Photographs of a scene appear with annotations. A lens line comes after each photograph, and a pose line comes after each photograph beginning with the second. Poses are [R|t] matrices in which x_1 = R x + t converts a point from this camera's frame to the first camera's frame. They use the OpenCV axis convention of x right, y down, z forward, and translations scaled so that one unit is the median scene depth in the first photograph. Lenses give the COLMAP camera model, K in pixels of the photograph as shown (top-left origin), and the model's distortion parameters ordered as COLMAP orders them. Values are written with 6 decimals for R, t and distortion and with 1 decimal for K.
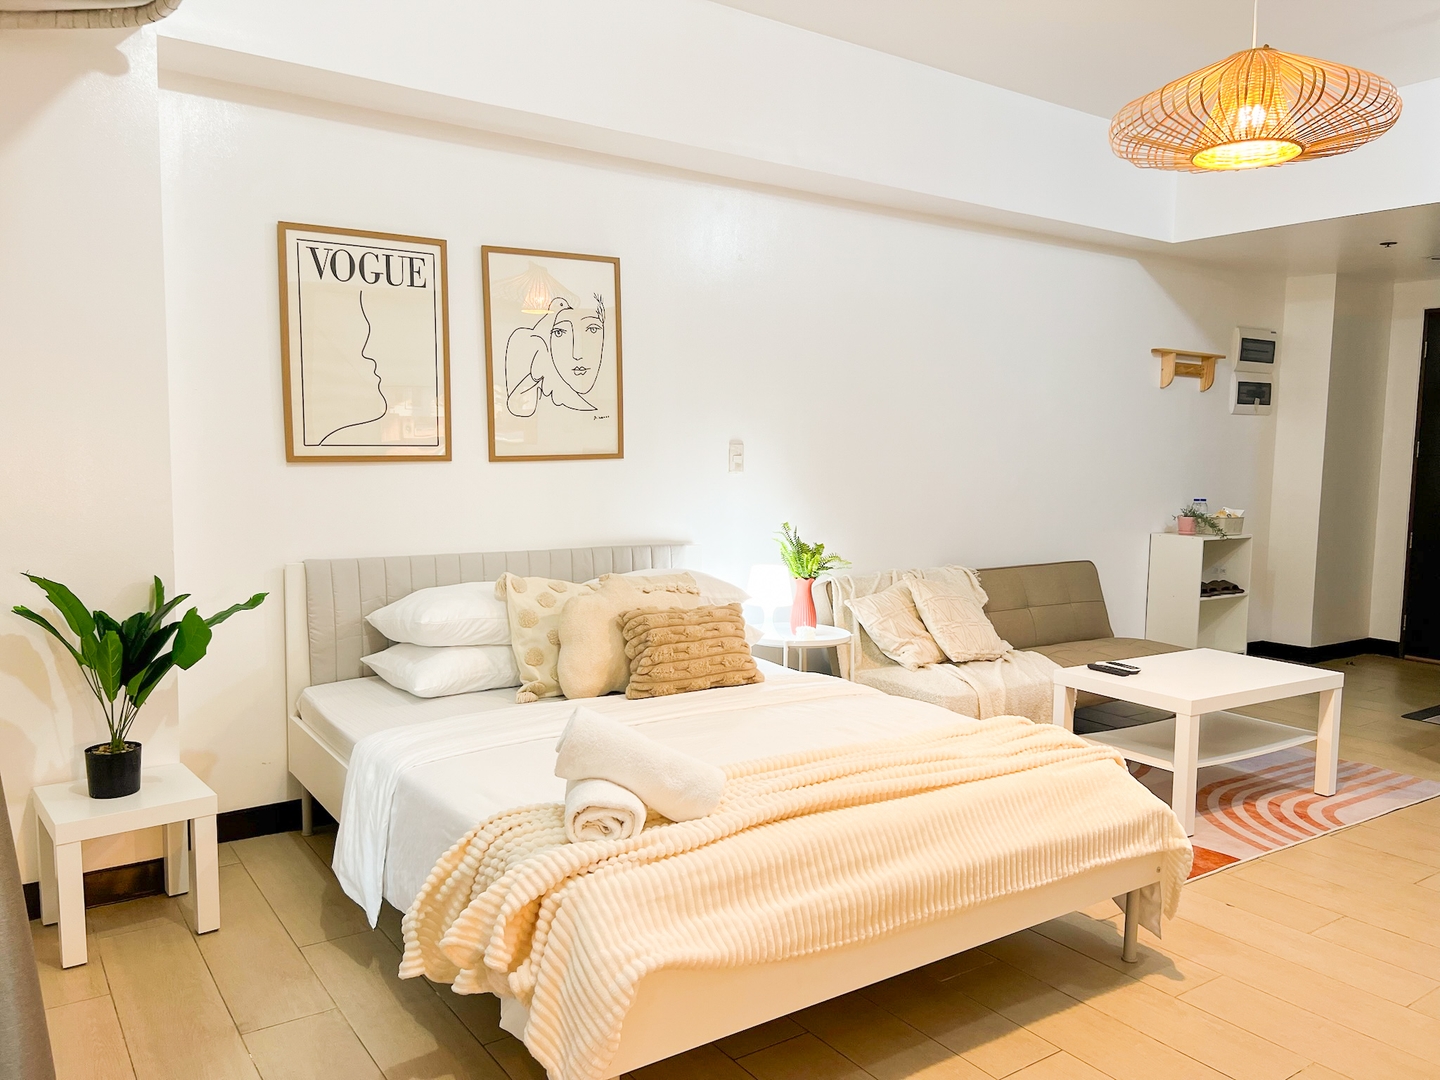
lens RADIAL K [[1087.6, 0, 713.3], [0, 1087.6, 545.9], [0, 0, 1]] dist [0.052602, -0.057289]
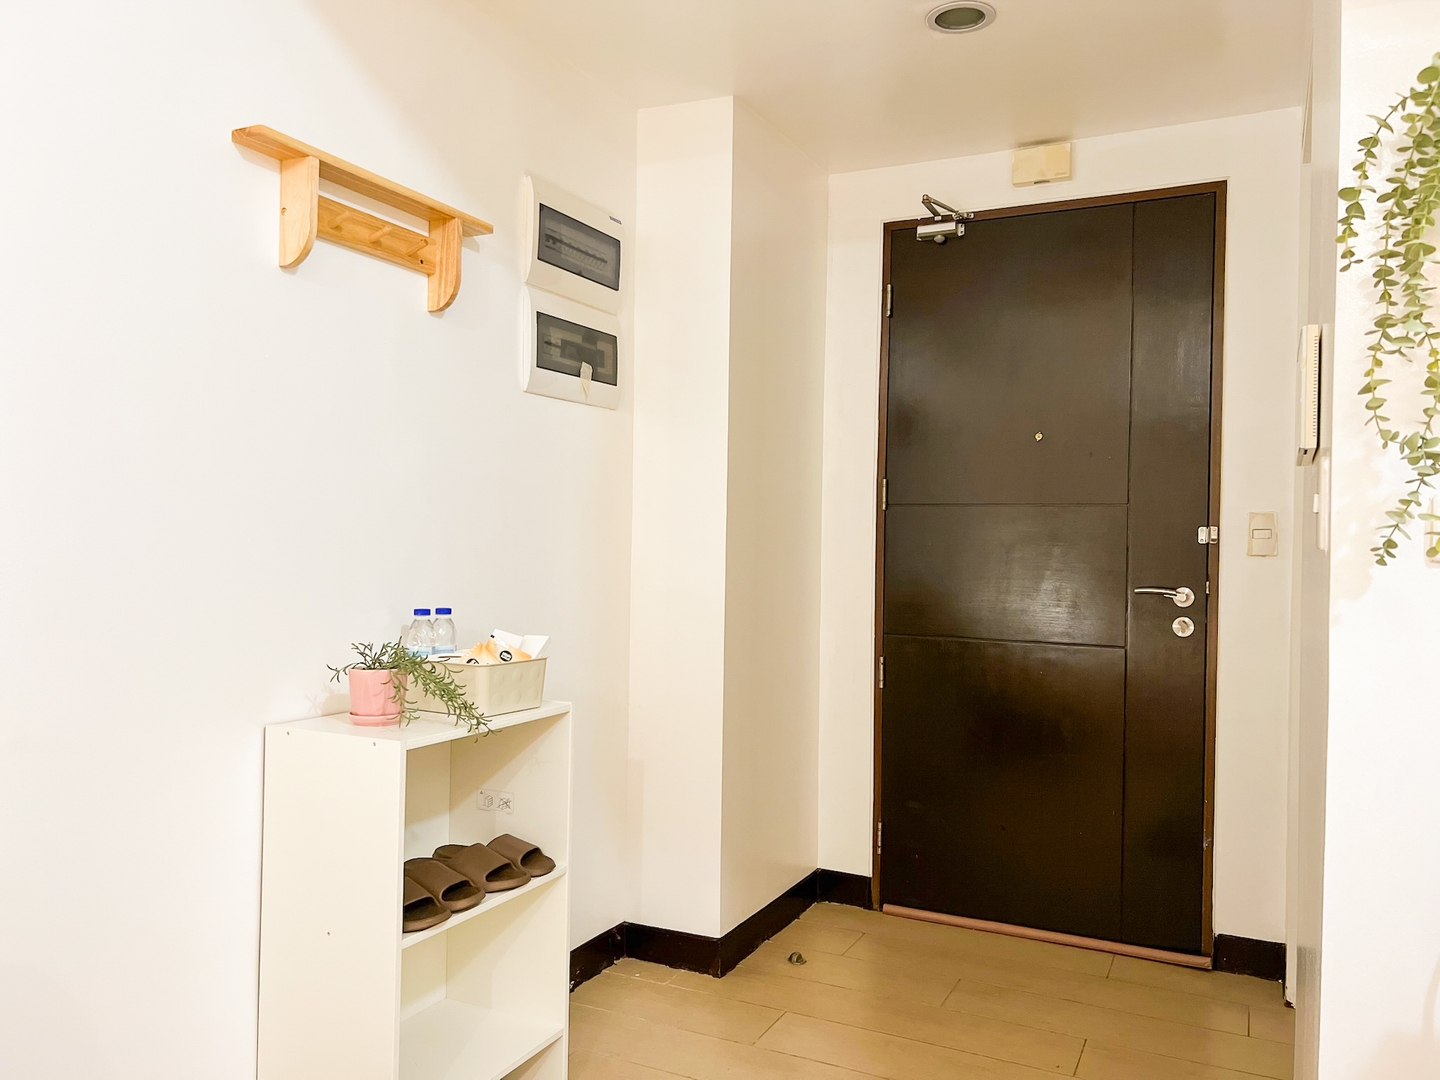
lens RADIAL K [[1087.6, 0, 712.1], [0, 1087.6, 554.2], [0, 0, 1]] dist [0.052602, -0.057289]
pose [[0.876094, -0.006638, 0.482095, 0.565492], [0.042864, 0.997018, -0.064166, -0.054391], [-0.480231, 0.076880, 0.873766, 1.038711]]
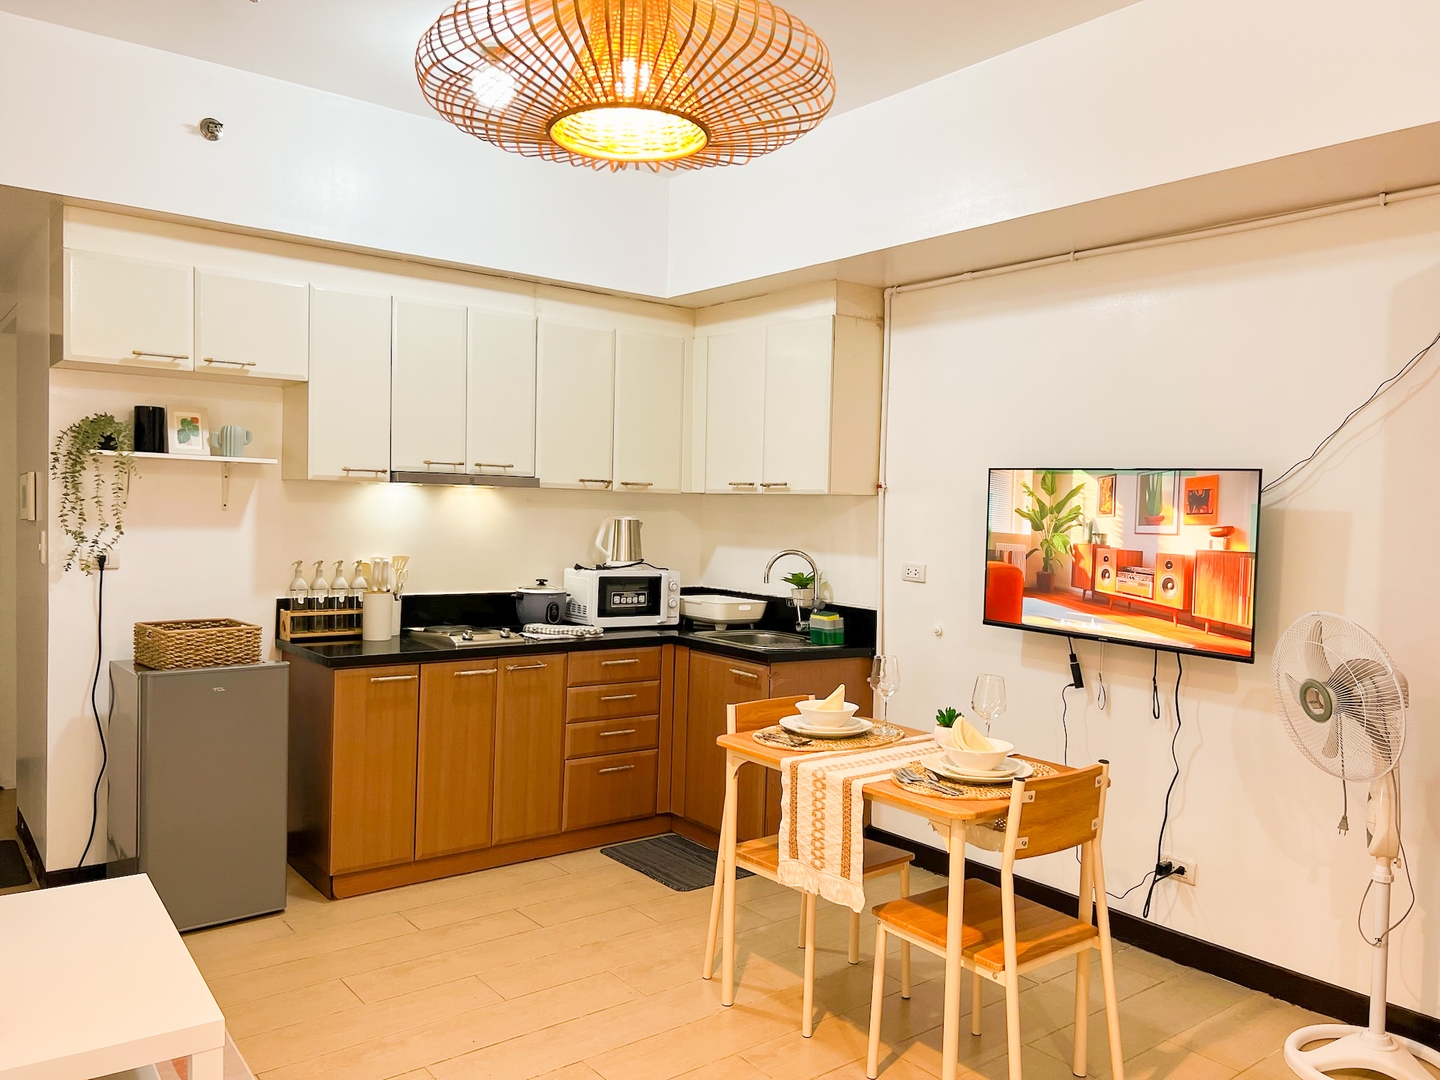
lens RADIAL K [[1087.6, 0, 720.9], [0, 1087.6, 546.0], [0, 0, 1]] dist [0.052602, -0.057289]
pose [[-0.062965, -0.059525, 0.996239, -0.116423], [0.066730, 0.995735, 0.063712, -0.109036], [-0.995782, 0.070490, -0.058725, 0.702431]]
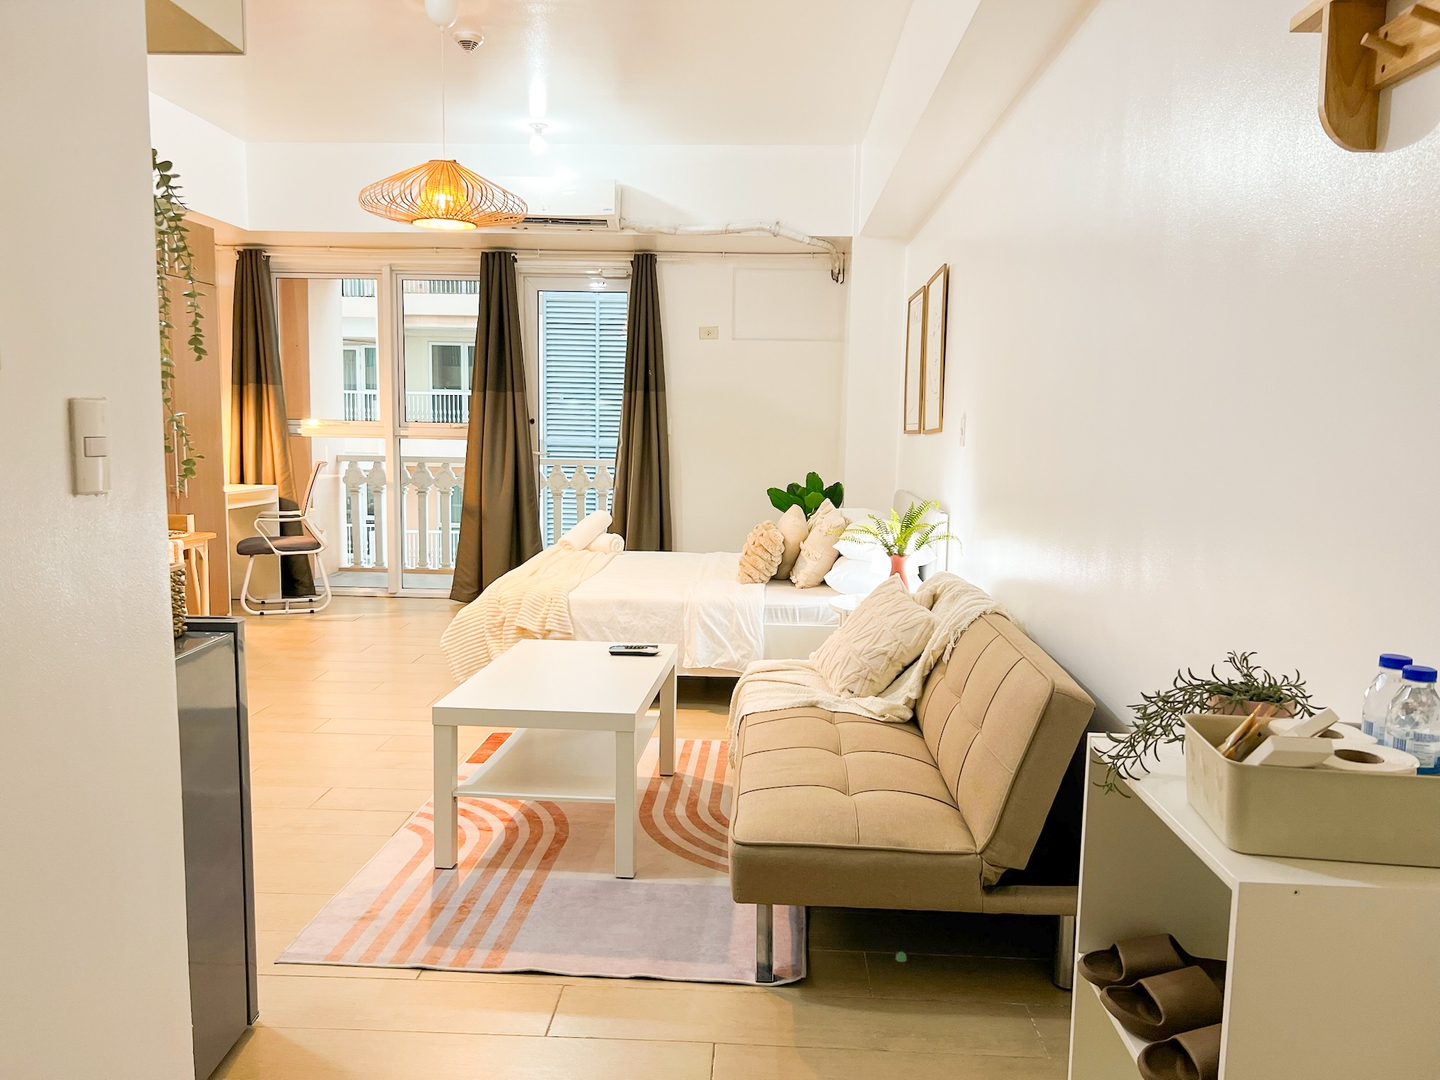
lens RADIAL K [[1087.6, 0, 716.6], [0, 1087.6, 546.0], [0, 0, 1]] dist [0.052602, -0.057289]
pose [[-0.605014, 0.065889, -0.793484, 1.074080], [-0.100631, 0.982251, 0.158293, -0.129427], [0.789830, 0.175619, -0.587645, 1.626837]]
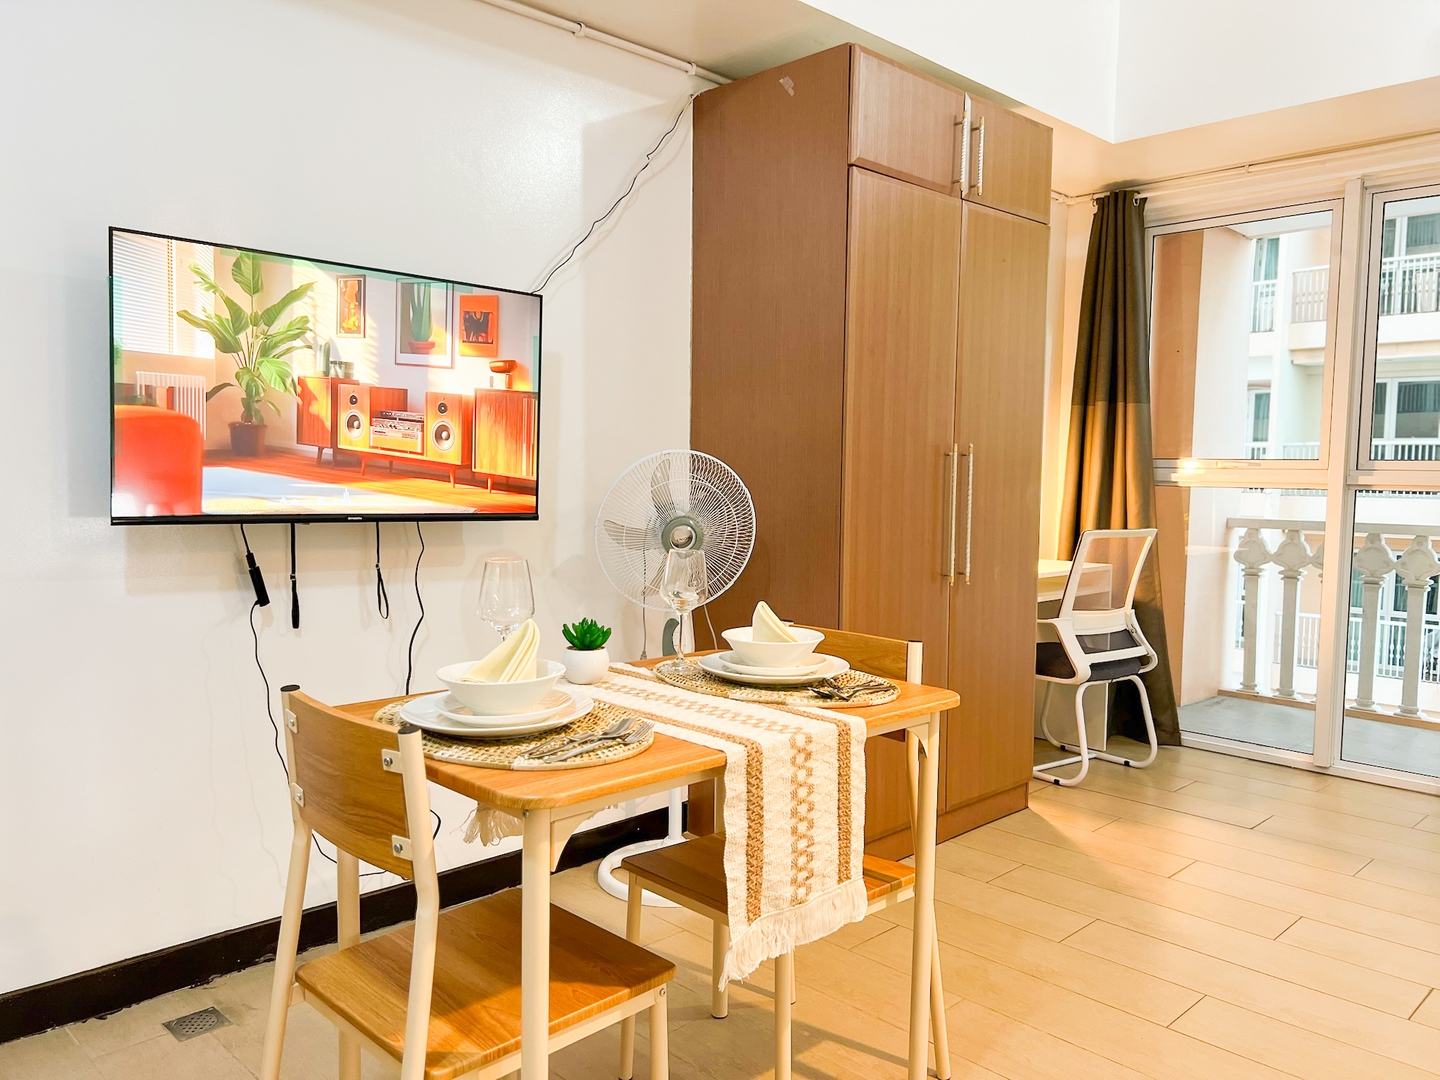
lens RADIAL K [[1087.6, 0, 713.3], [0, 1087.6, 541.6], [0, 0, 1]] dist [0.052602, -0.057289]
pose [[-0.986257, -0.018741, -0.164154, 0.667587], [-0.044888, 0.986569, 0.157055, -0.046565], [0.159005, 0.162265, -0.973852, 0.979837]]
